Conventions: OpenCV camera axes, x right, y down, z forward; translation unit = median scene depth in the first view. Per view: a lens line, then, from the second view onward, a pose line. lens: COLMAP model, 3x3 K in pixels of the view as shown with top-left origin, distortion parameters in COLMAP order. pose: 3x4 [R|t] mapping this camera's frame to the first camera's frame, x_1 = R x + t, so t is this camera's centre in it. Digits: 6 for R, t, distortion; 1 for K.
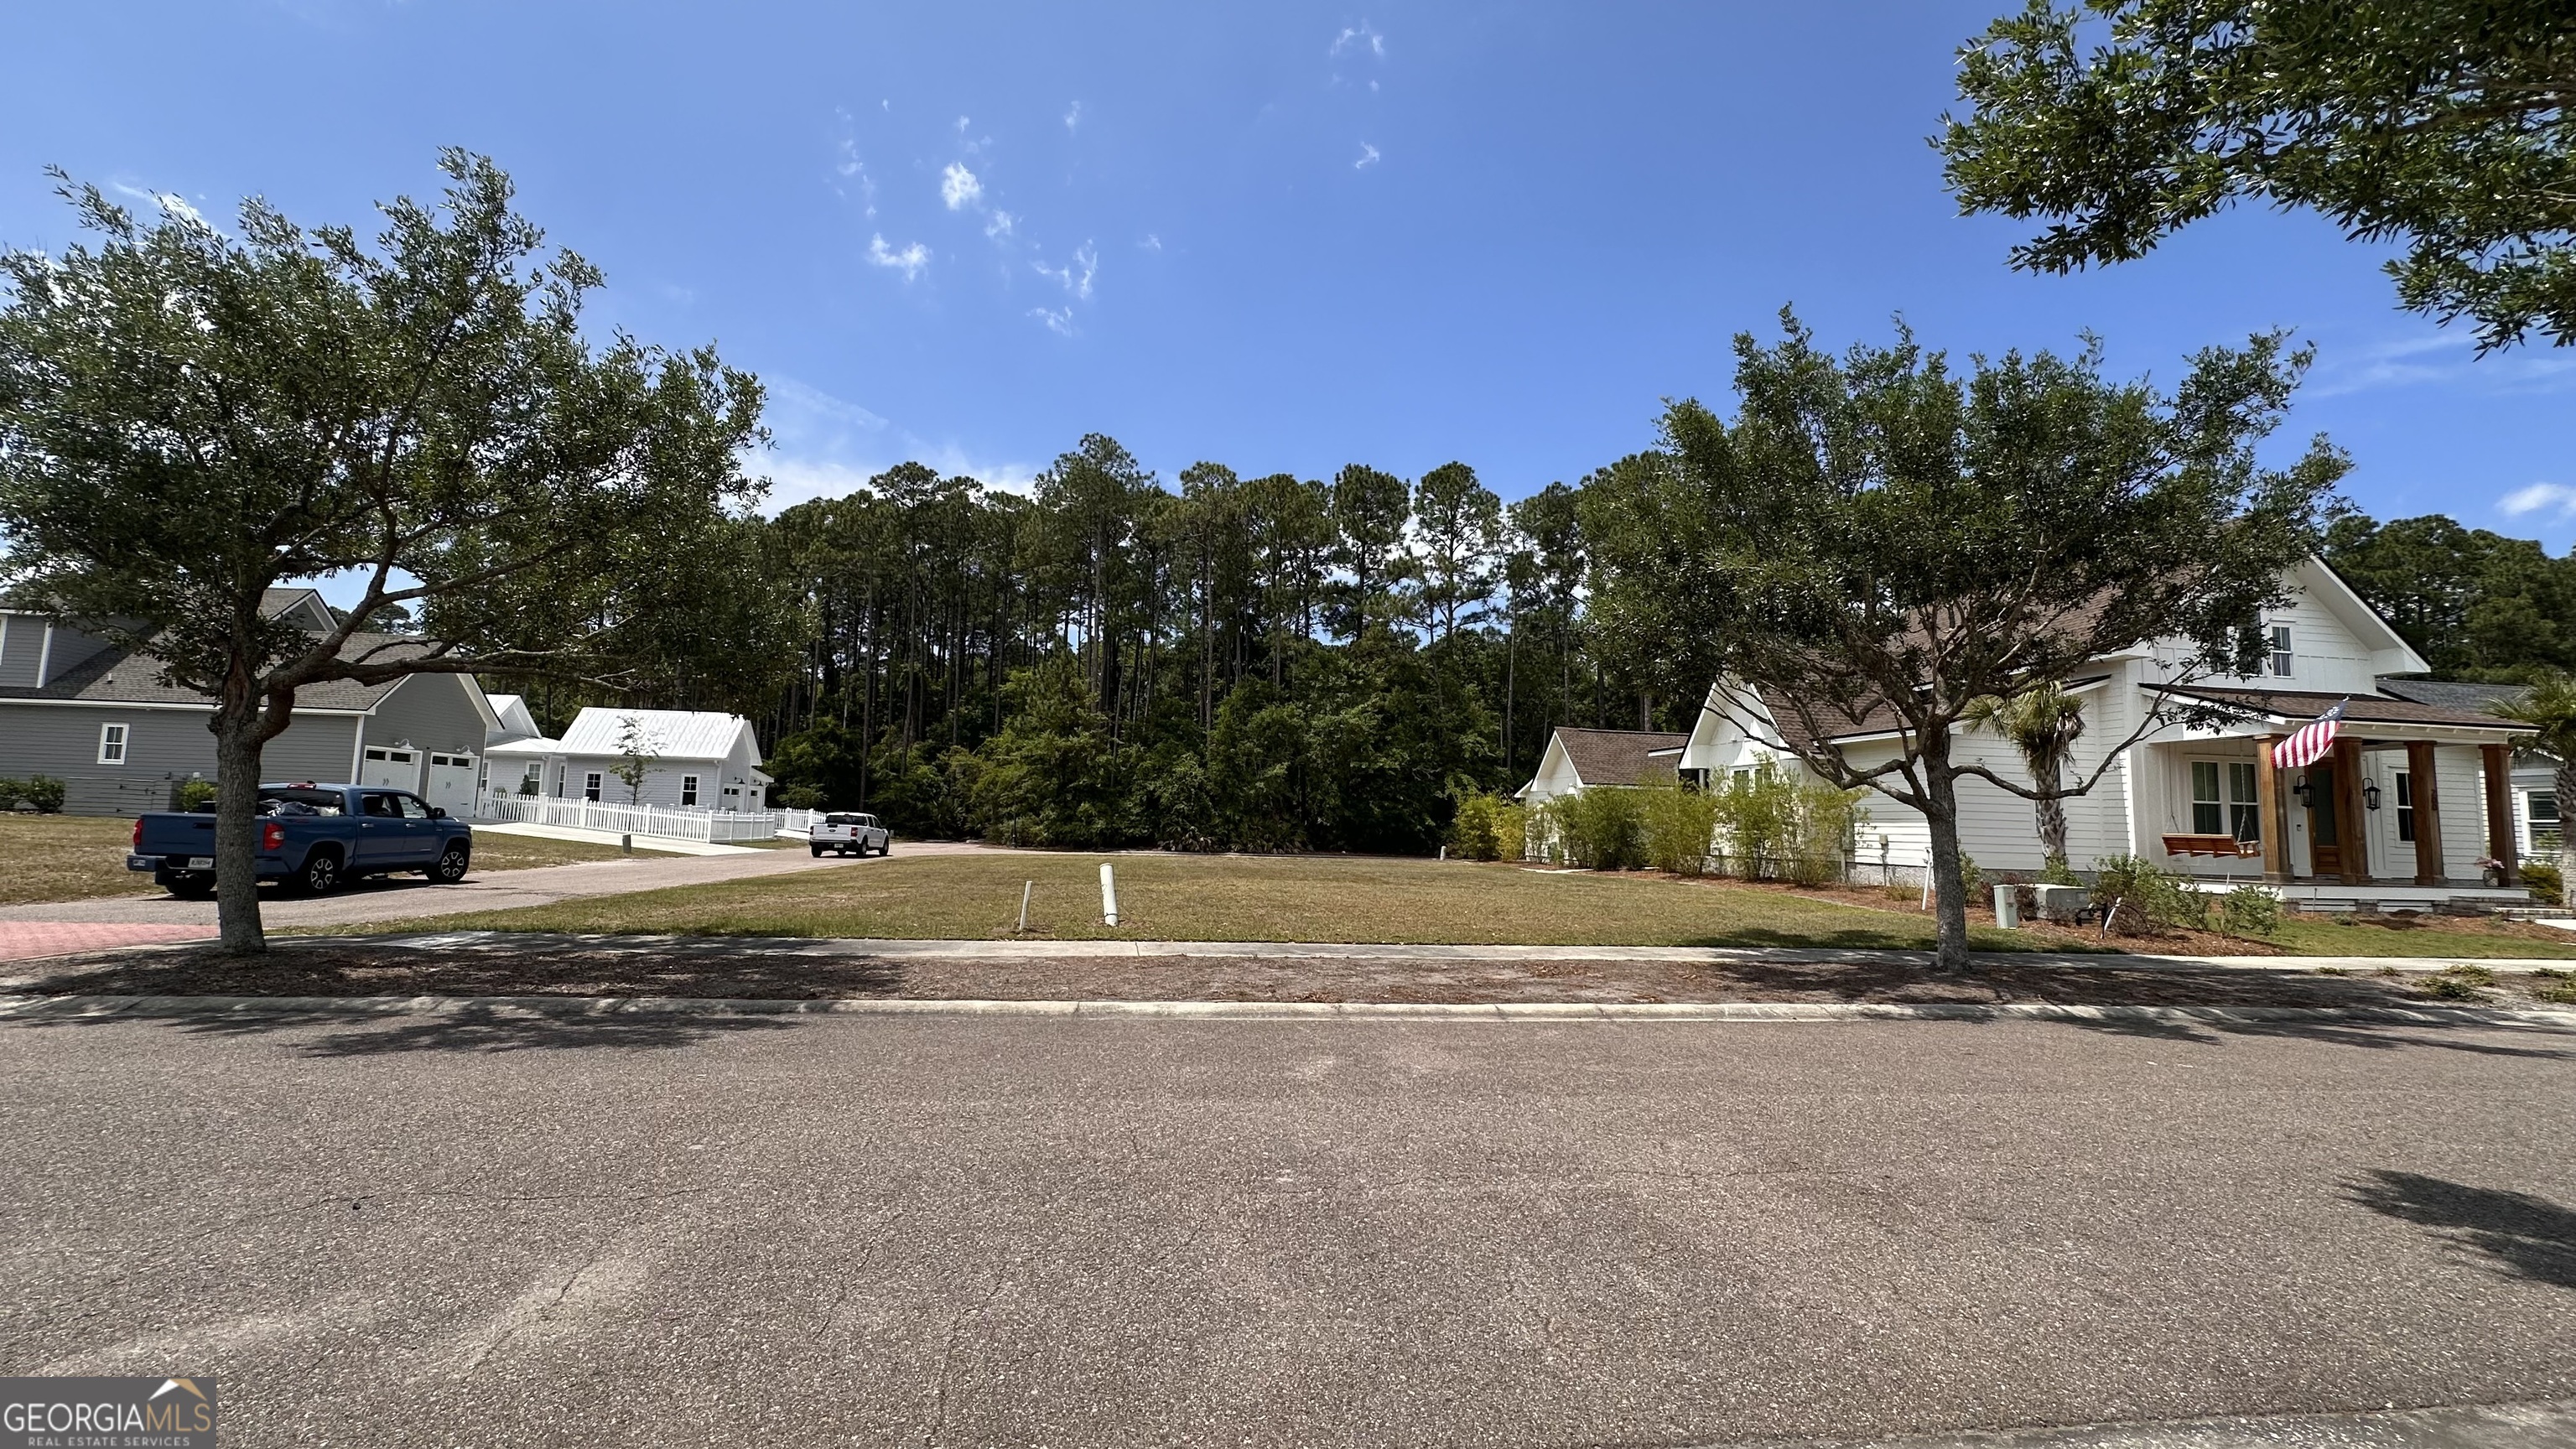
lens RADIAL K [[1048.8, 0, 1279.9], [0, 1048.8, 729.6], [0, 0, 1]] dist [-0.002343, -0.000139]
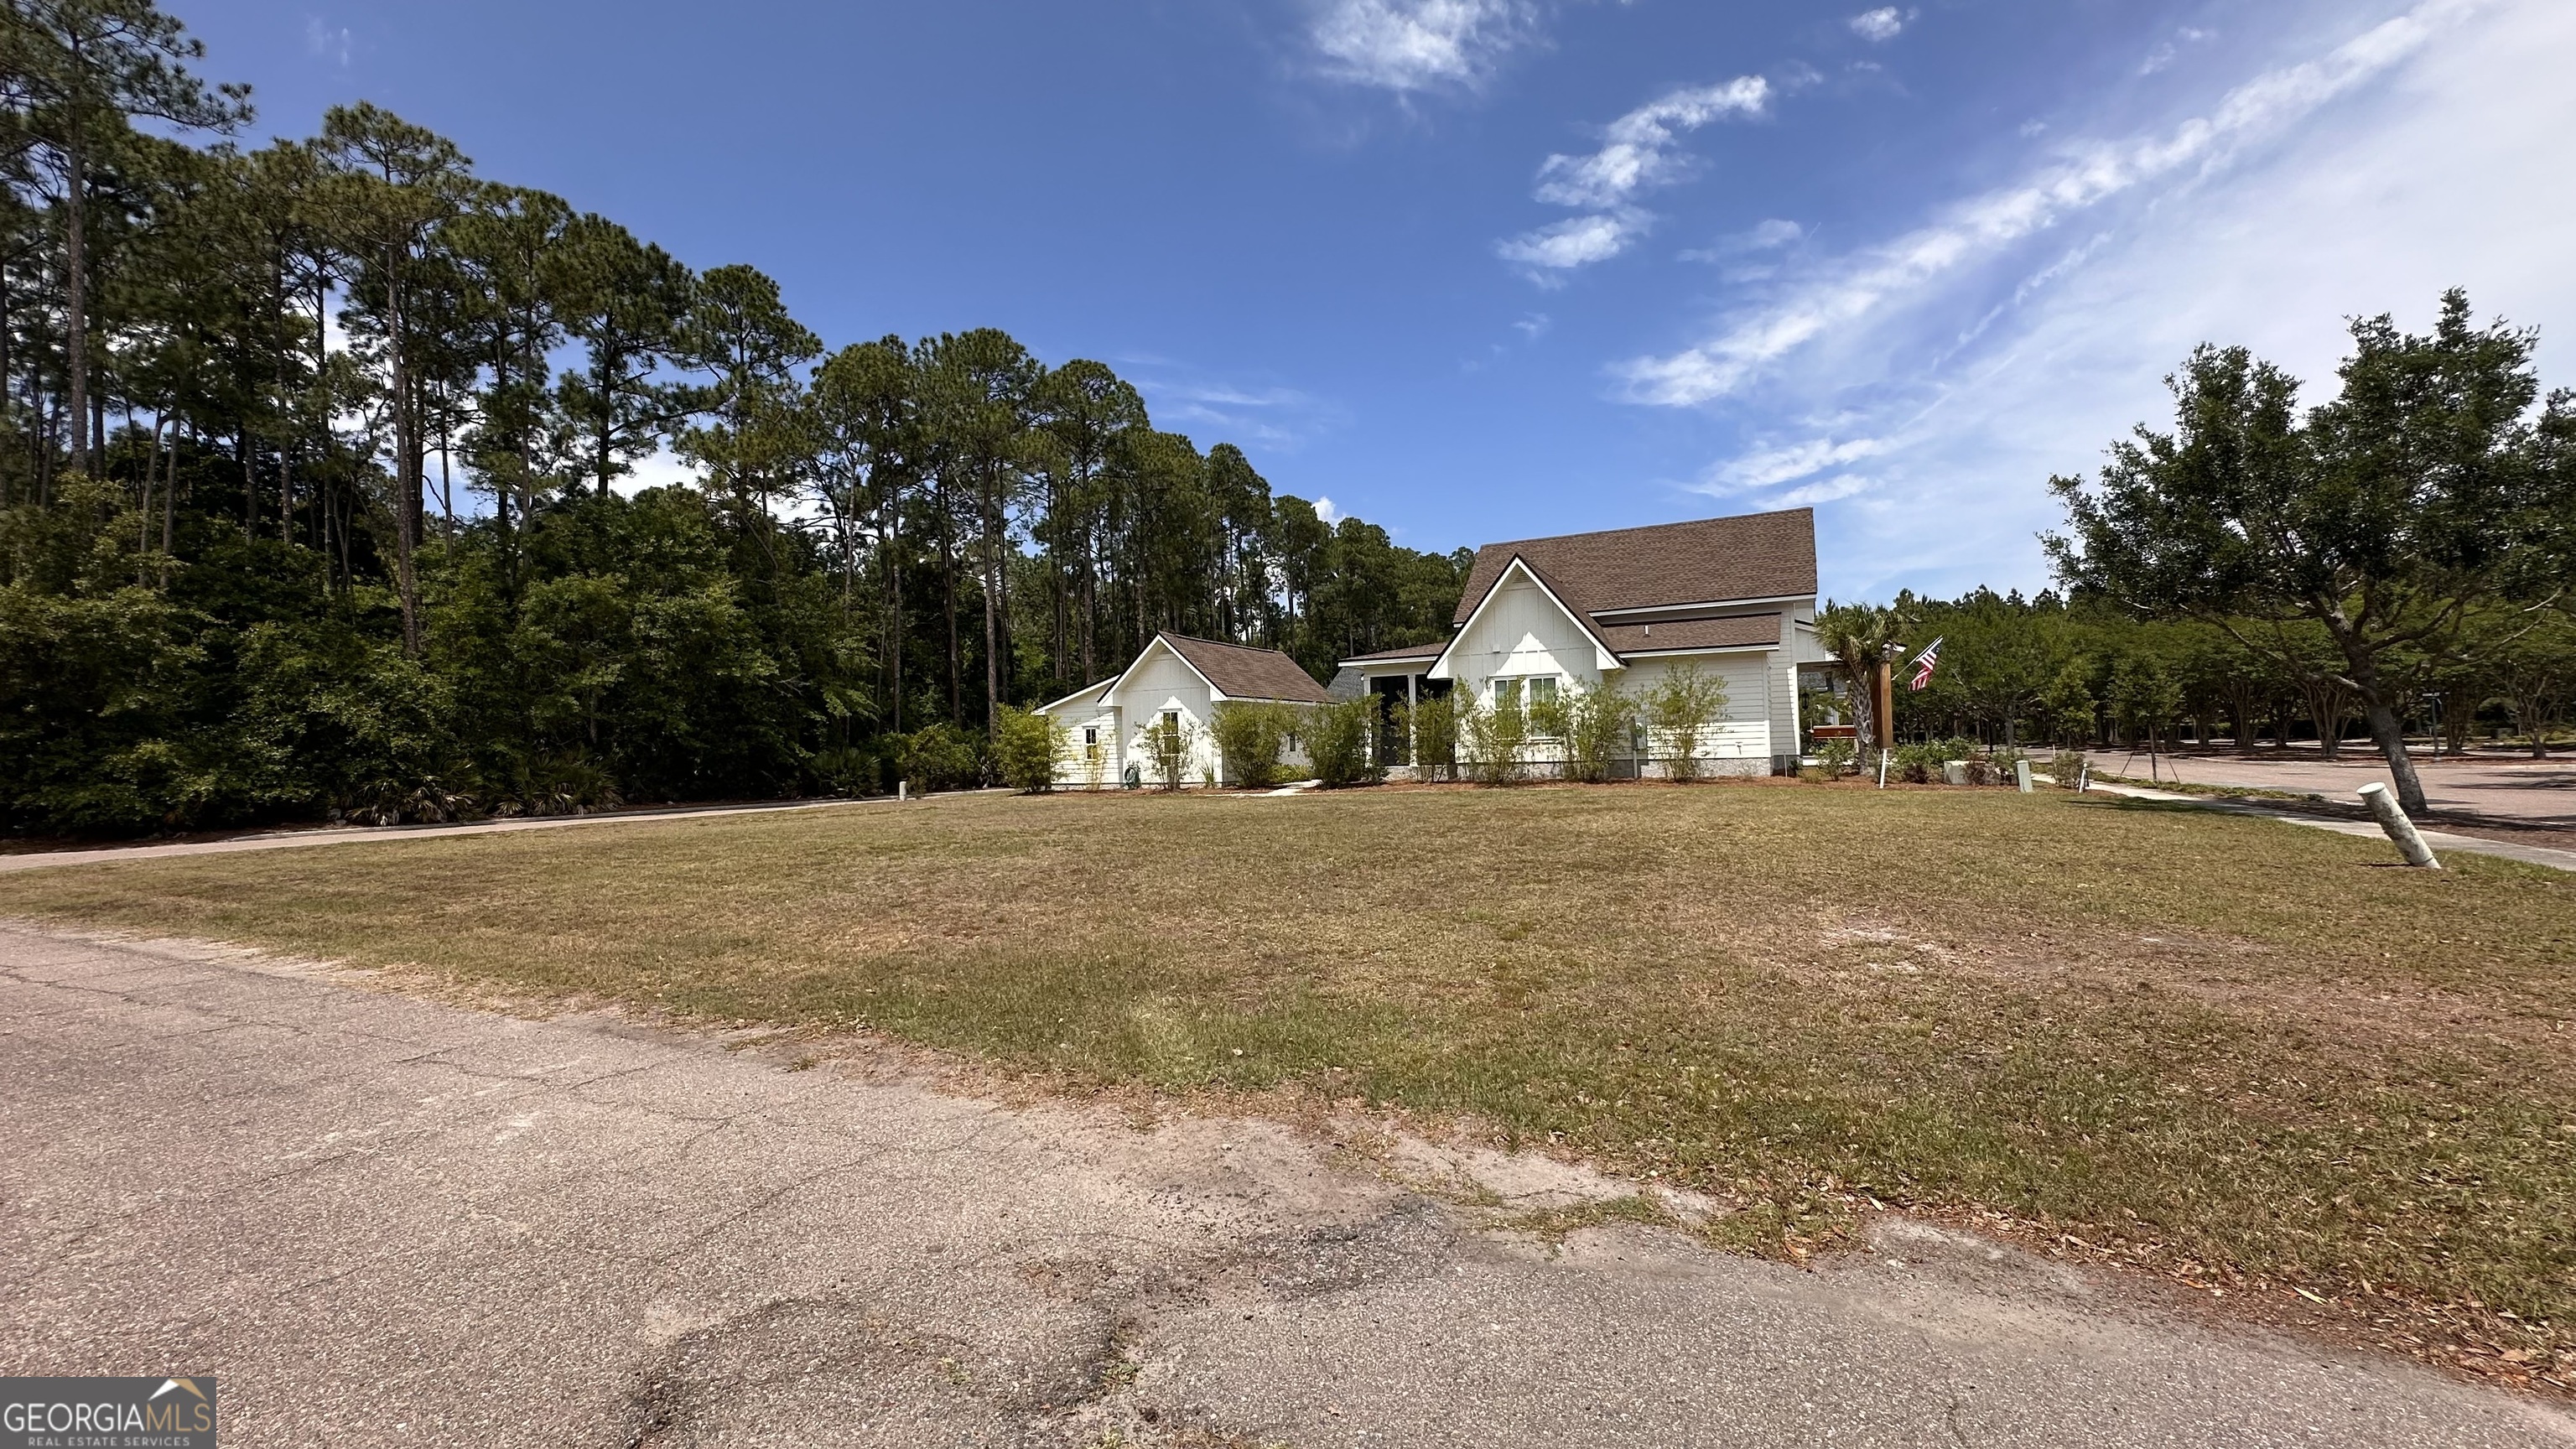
lens RADIAL K [[1048.8, 0, 1279.9], [0, 1048.8, 729.6], [0, 0, 1]] dist [-0.002343, -0.000139]
pose [[0.556671, -0.022189, 0.830437, -0.354881], [-0.034615, 0.998156, 0.049874, 0.028769], [-0.830012, -0.056509, 0.554876, 0.387241]]
